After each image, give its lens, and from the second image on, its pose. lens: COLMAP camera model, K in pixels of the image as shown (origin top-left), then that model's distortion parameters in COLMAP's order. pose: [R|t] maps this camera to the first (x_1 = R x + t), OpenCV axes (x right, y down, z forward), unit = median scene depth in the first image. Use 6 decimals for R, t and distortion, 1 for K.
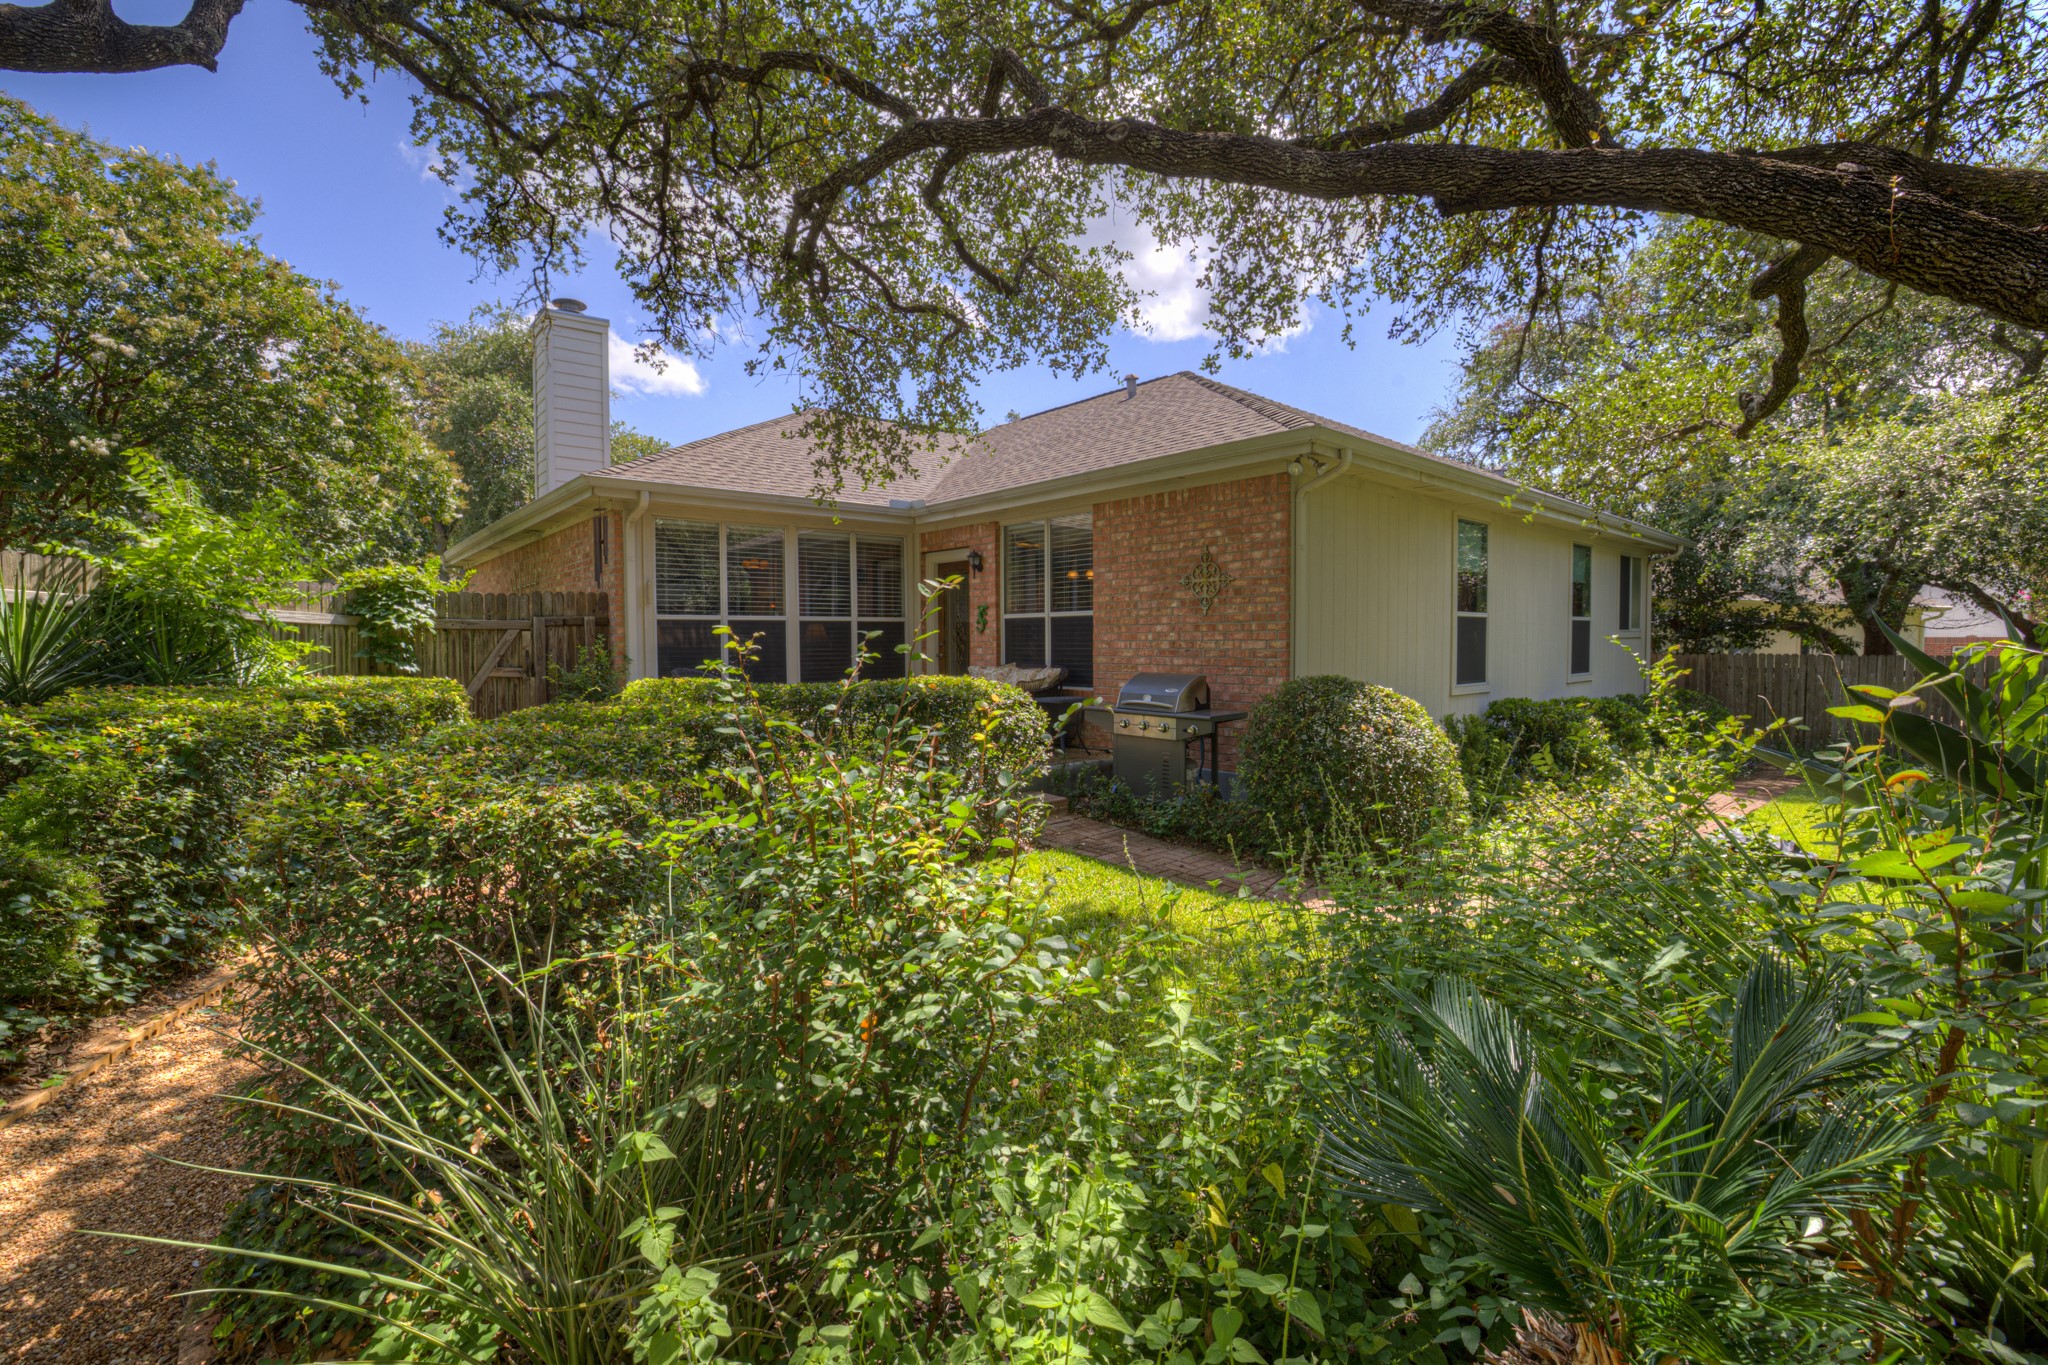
lens RADIAL K [[862.6, 0, 1016.5], [0, 862.6, 675.4], [0, 0, 1]] dist [-0.017751, 0.000091]
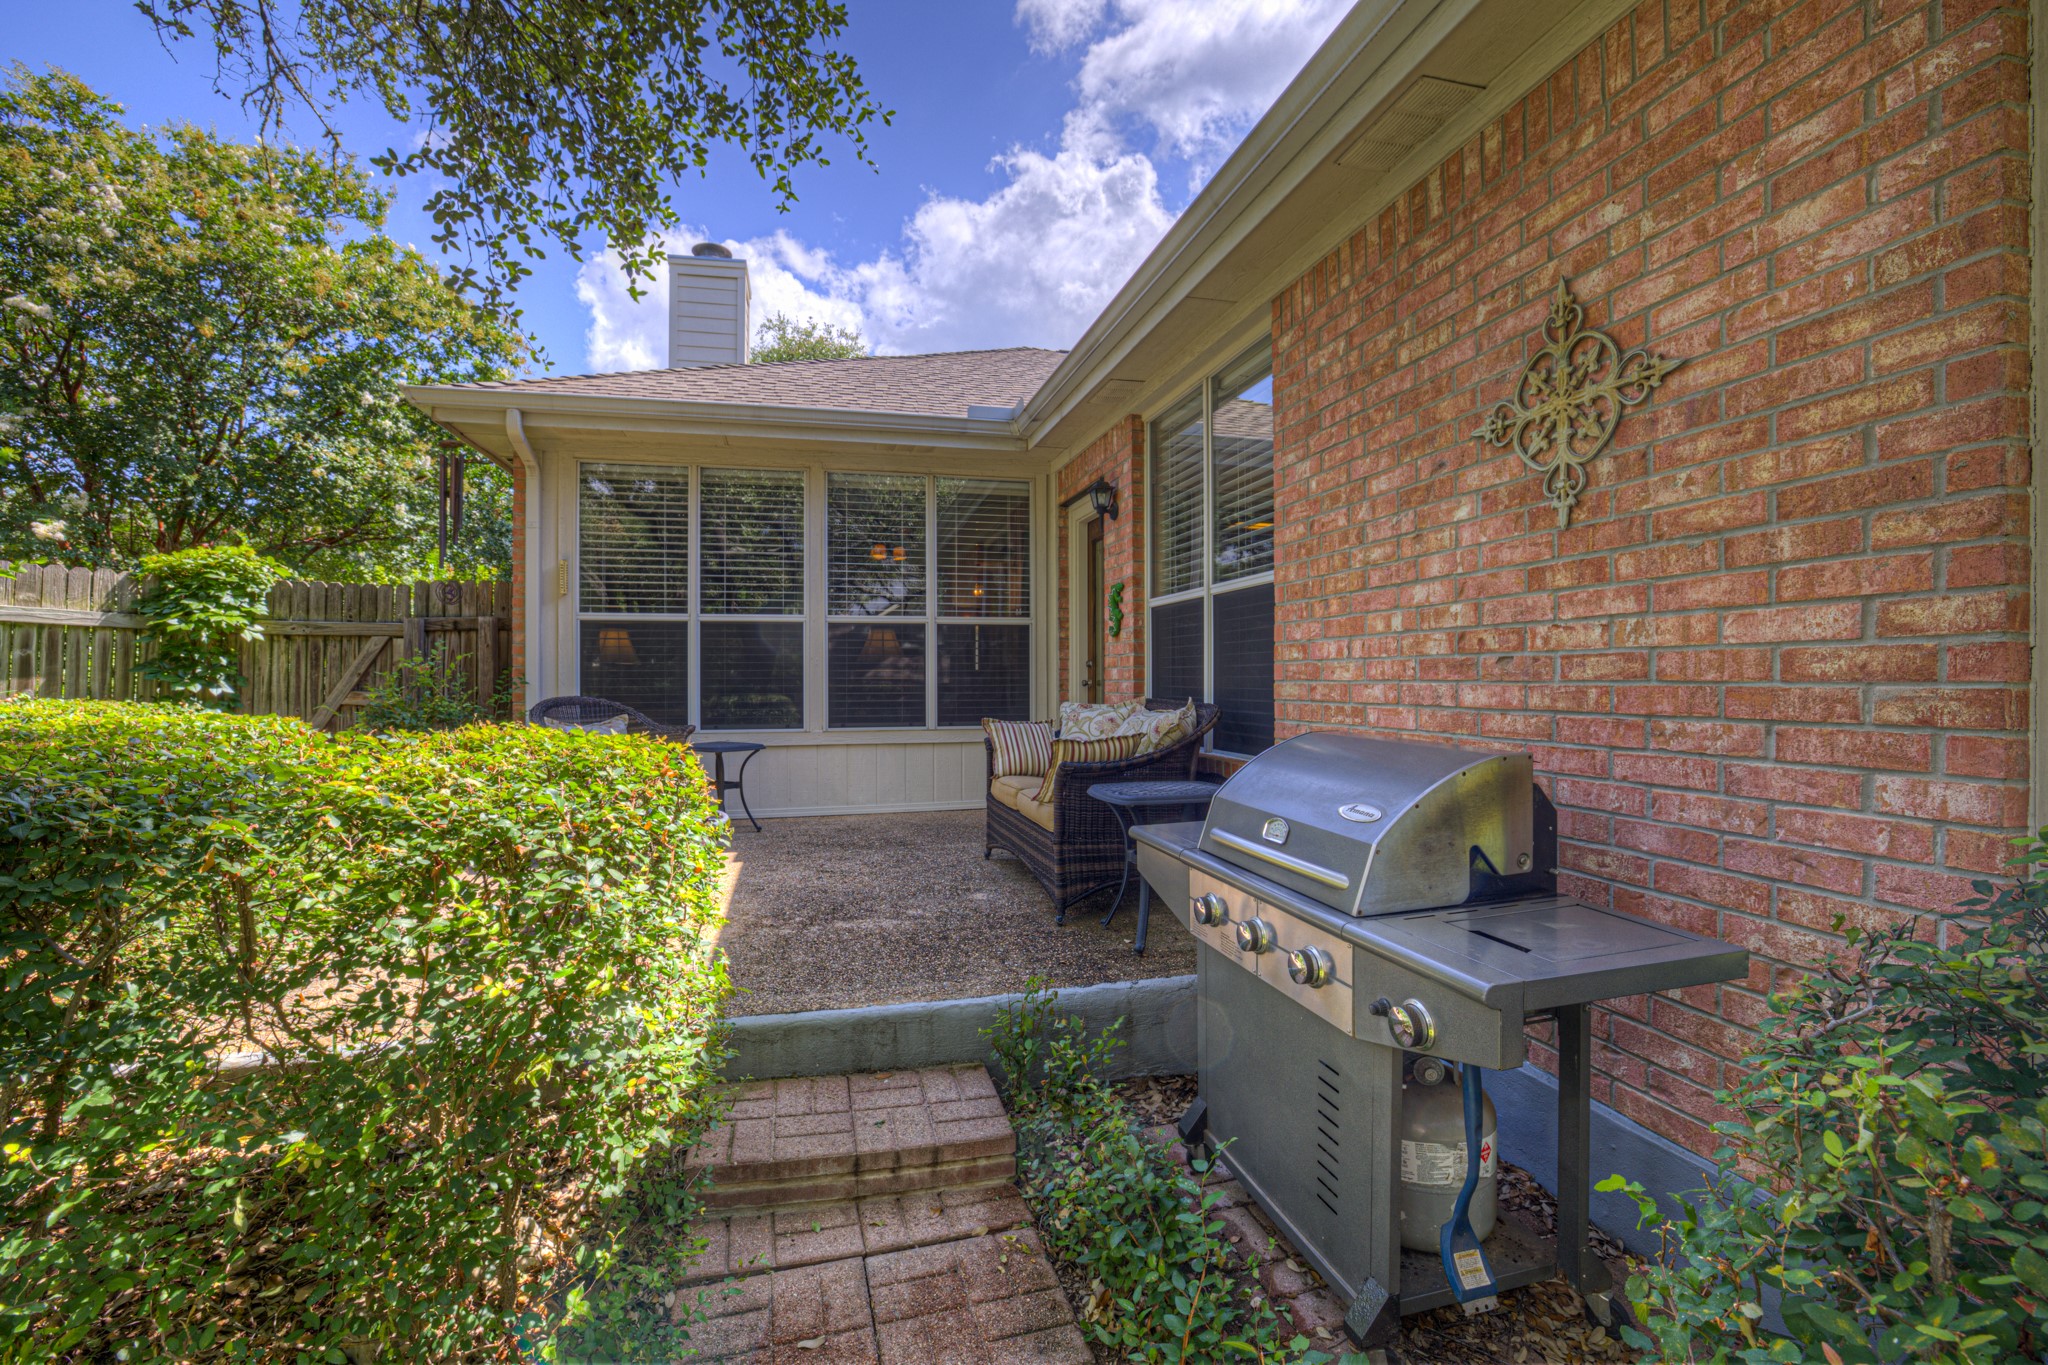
lens RADIAL K [[862.6, 0, 1016.0], [0, 862.6, 674.4], [0, 0, 1]] dist [-0.017751, 0.000091]
pose [[0.885850, 0.002064, -0.463968, 0.187152], [-0.021482, 0.999100, -0.036570, -0.009386], [0.463475, 0.042363, 0.885097, 0.665665]]
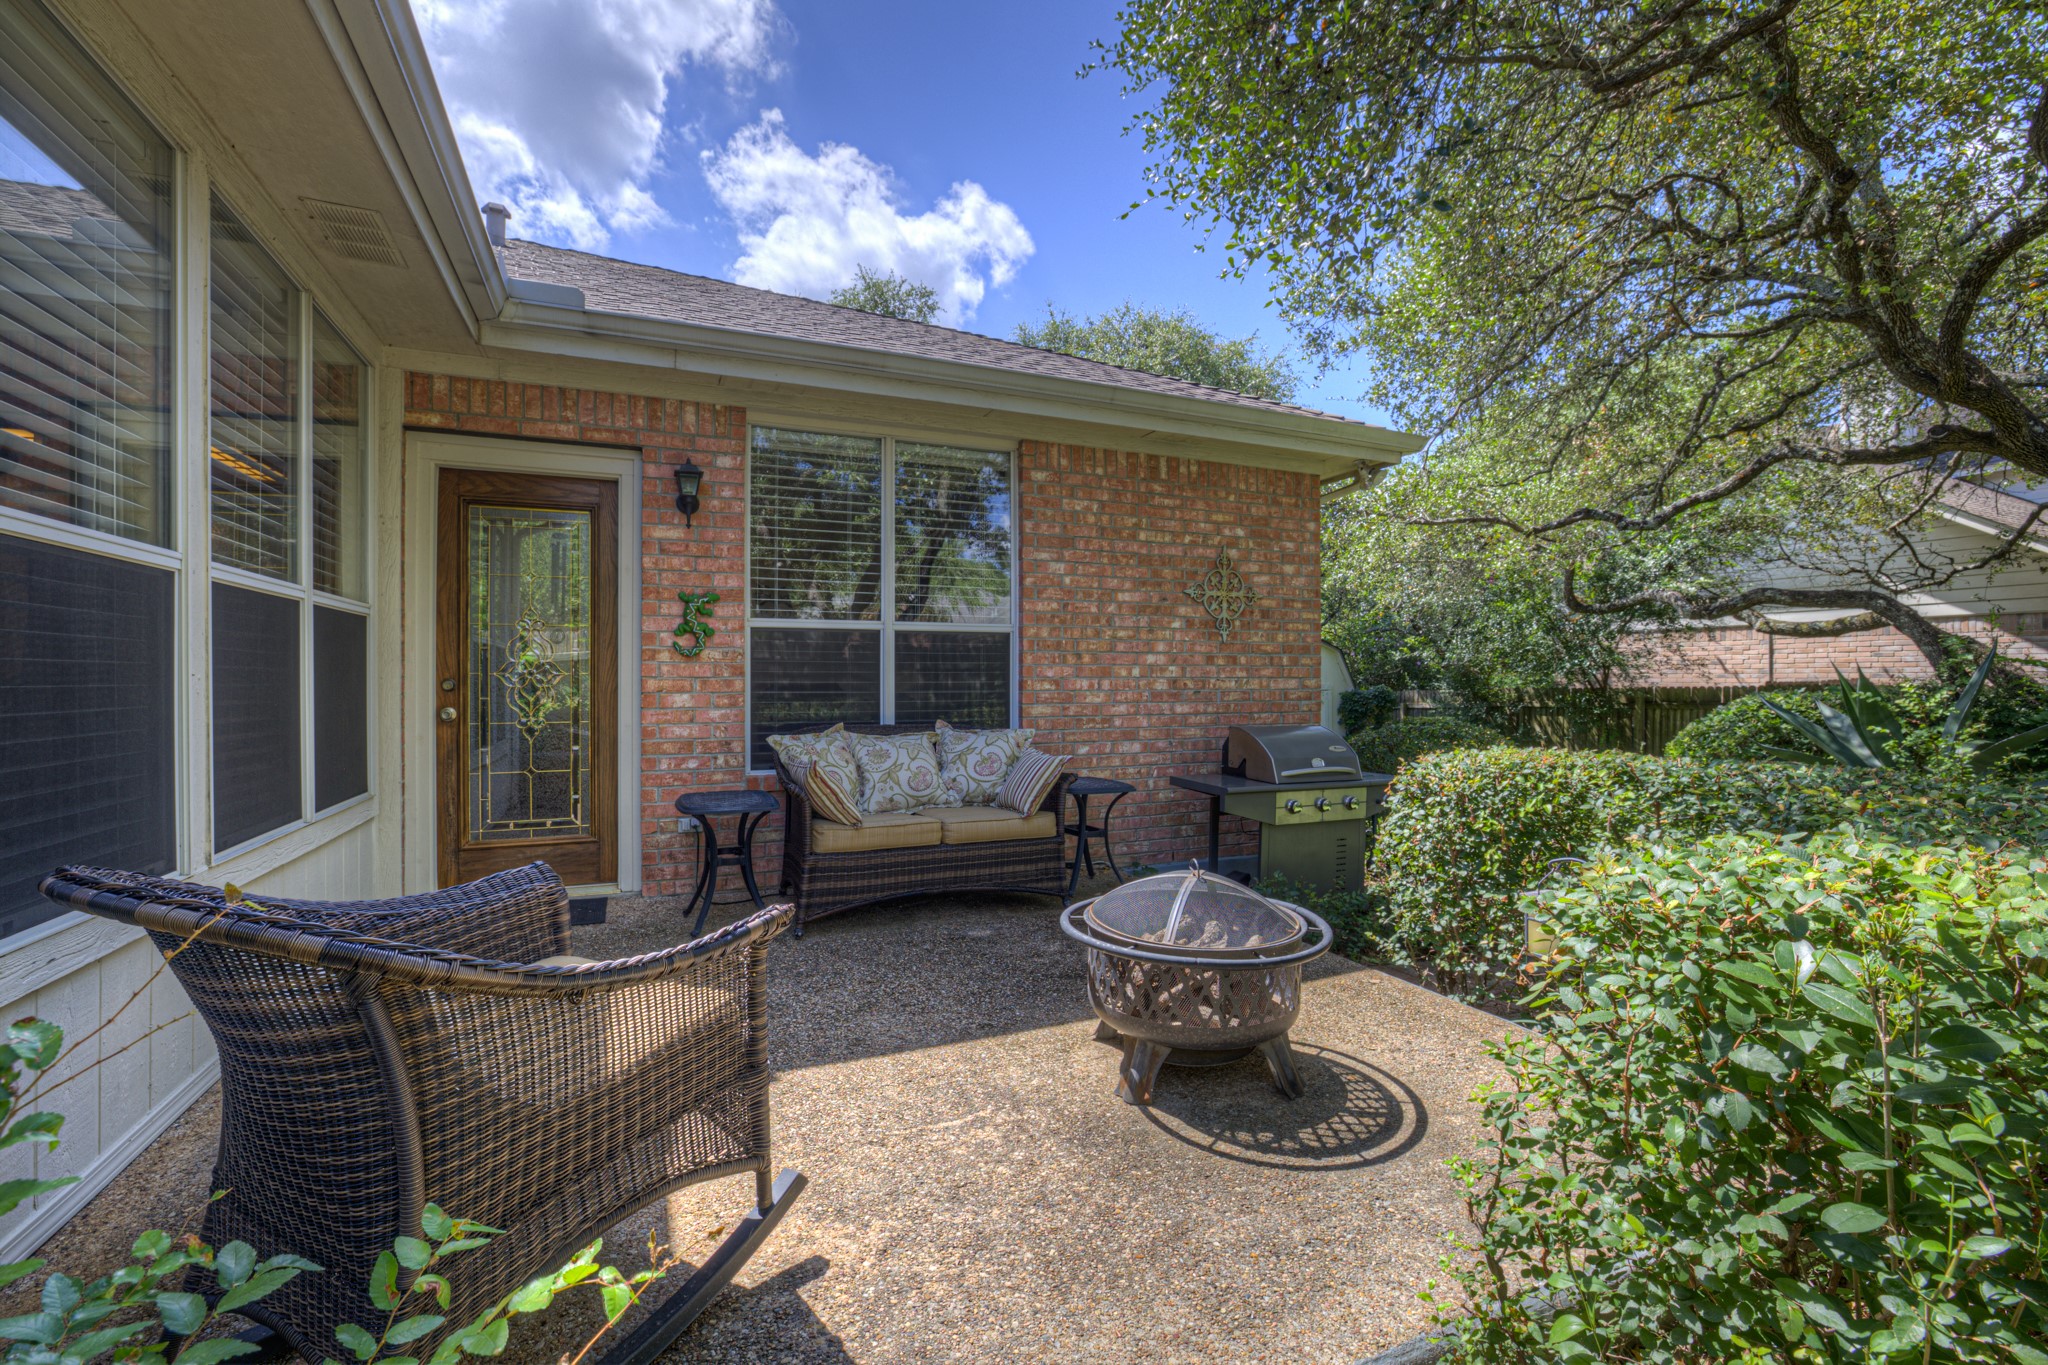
lens RADIAL K [[862.6, 0, 1018.9], [0, 862.6, 680.8], [0, 0, 1]] dist [-0.017751, 0.000091]
pose [[0.307811, 0.006769, 0.951423, -0.505237], [0.038488, 0.999068, -0.019560, -0.030205], [-0.950669, 0.042639, 0.307263, 0.926398]]
